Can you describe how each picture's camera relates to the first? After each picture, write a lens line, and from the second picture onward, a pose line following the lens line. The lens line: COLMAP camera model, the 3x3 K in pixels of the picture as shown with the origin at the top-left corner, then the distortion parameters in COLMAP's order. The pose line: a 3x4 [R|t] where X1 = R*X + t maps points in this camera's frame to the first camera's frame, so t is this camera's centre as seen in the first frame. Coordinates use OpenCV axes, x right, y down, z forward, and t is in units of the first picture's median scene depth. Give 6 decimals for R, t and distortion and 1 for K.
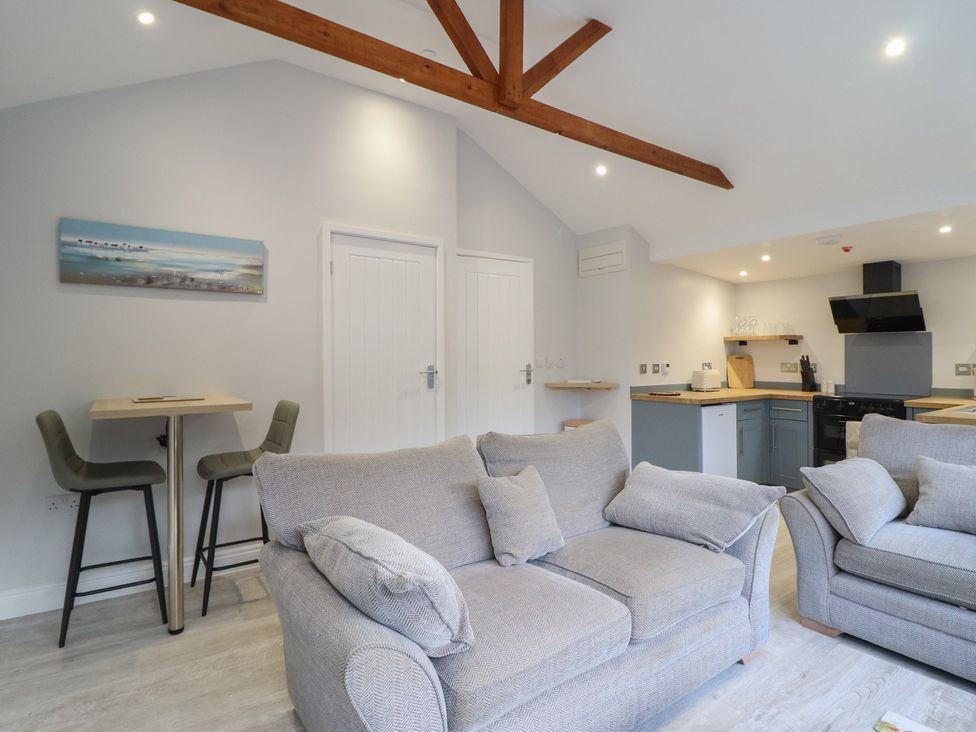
lens RADIAL K [[517.1, 0, 484.8], [0, 517.1, 350.4], [0, 0, 1]] dist [0.000565, -0.014995]
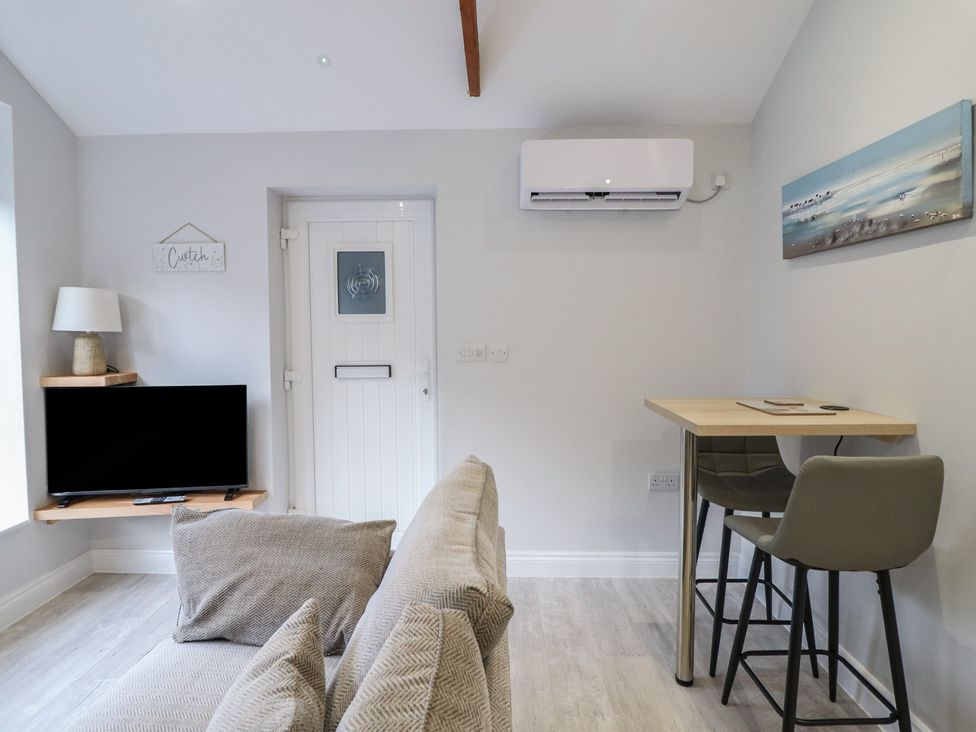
lens RADIAL K [[552.1, 0, 489.7], [0, 552.1, 352.4], [0, 0, 1]] dist [0.002118, -0.017869]
pose [[-0.587895, 0.046309, -0.807610, 0.156168], [0.013934, 0.998792, 0.047128, -0.015372], [0.808817, 0.016453, -0.587830, 0.721228]]
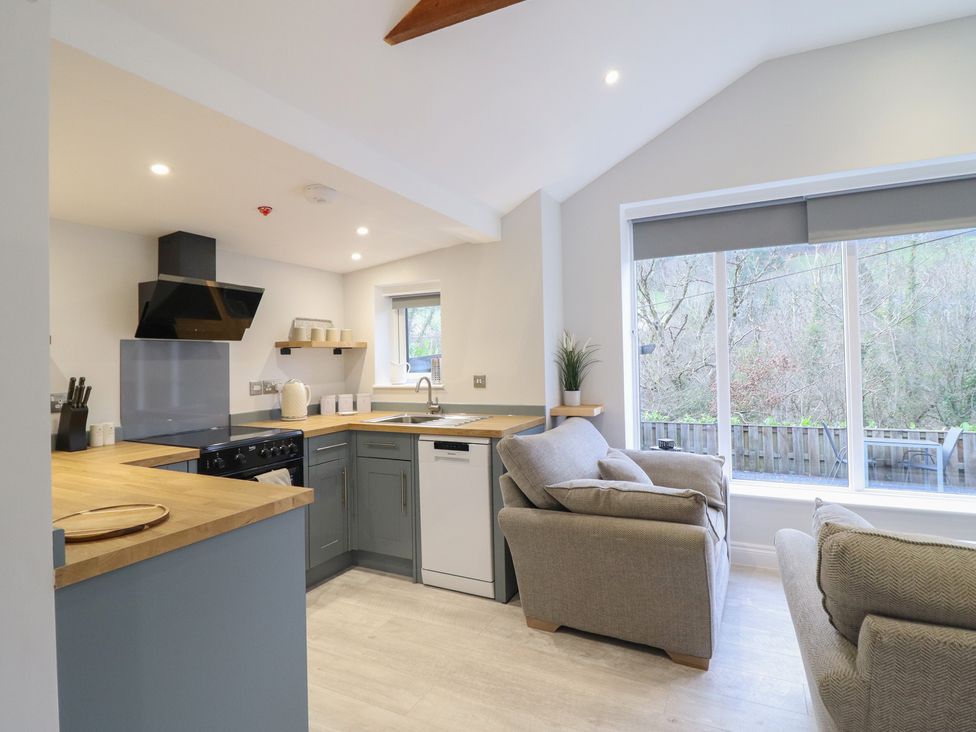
lens RADIAL K [[517.1, 0, 484.8], [0, 517.1, 350.4], [0, 0, 1]] dist [0.000565, -0.014995]
pose [[-0.465969, 0.026685, 0.884398, -0.006662], [0.012038, 0.999644, -0.023820, -0.000909], [-0.884719, -0.000453, -0.466125, 1.022569]]
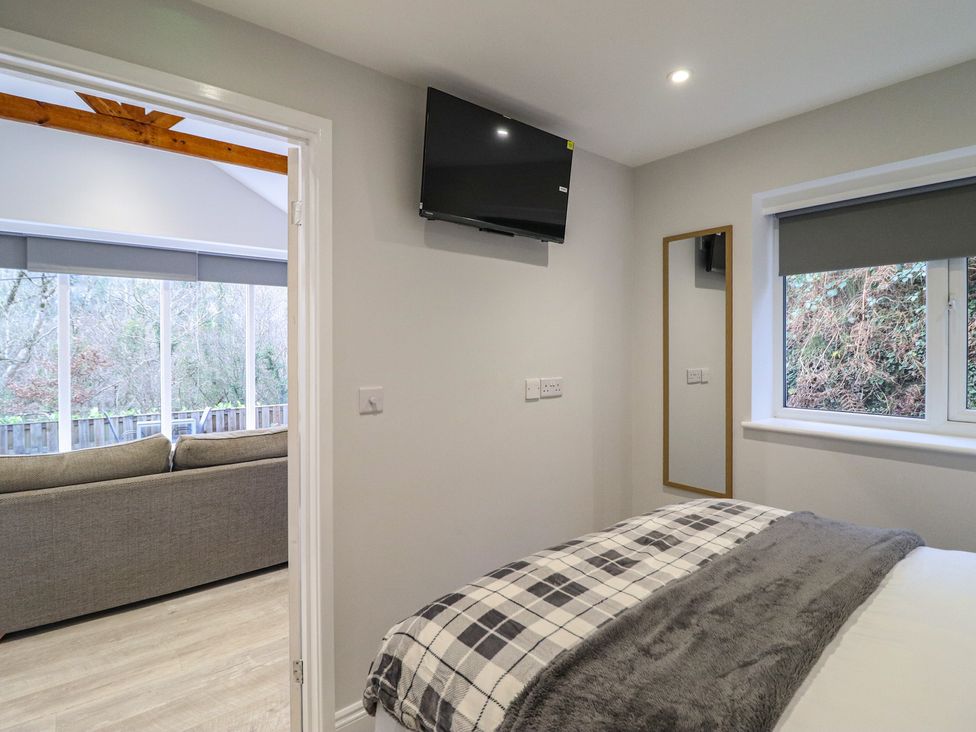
lens RADIAL K [[497.2, 0, 501.4], [0, 497.2, 351.3], [0, 0, 1]] dist [0.001440, -0.015460]
pose [[-0.995797, 0.003210, -0.091526, -0.381644], [0.003376, 0.999993, -0.001662, -0.014496], [0.091520, -0.001964, -0.995801, 1.259932]]
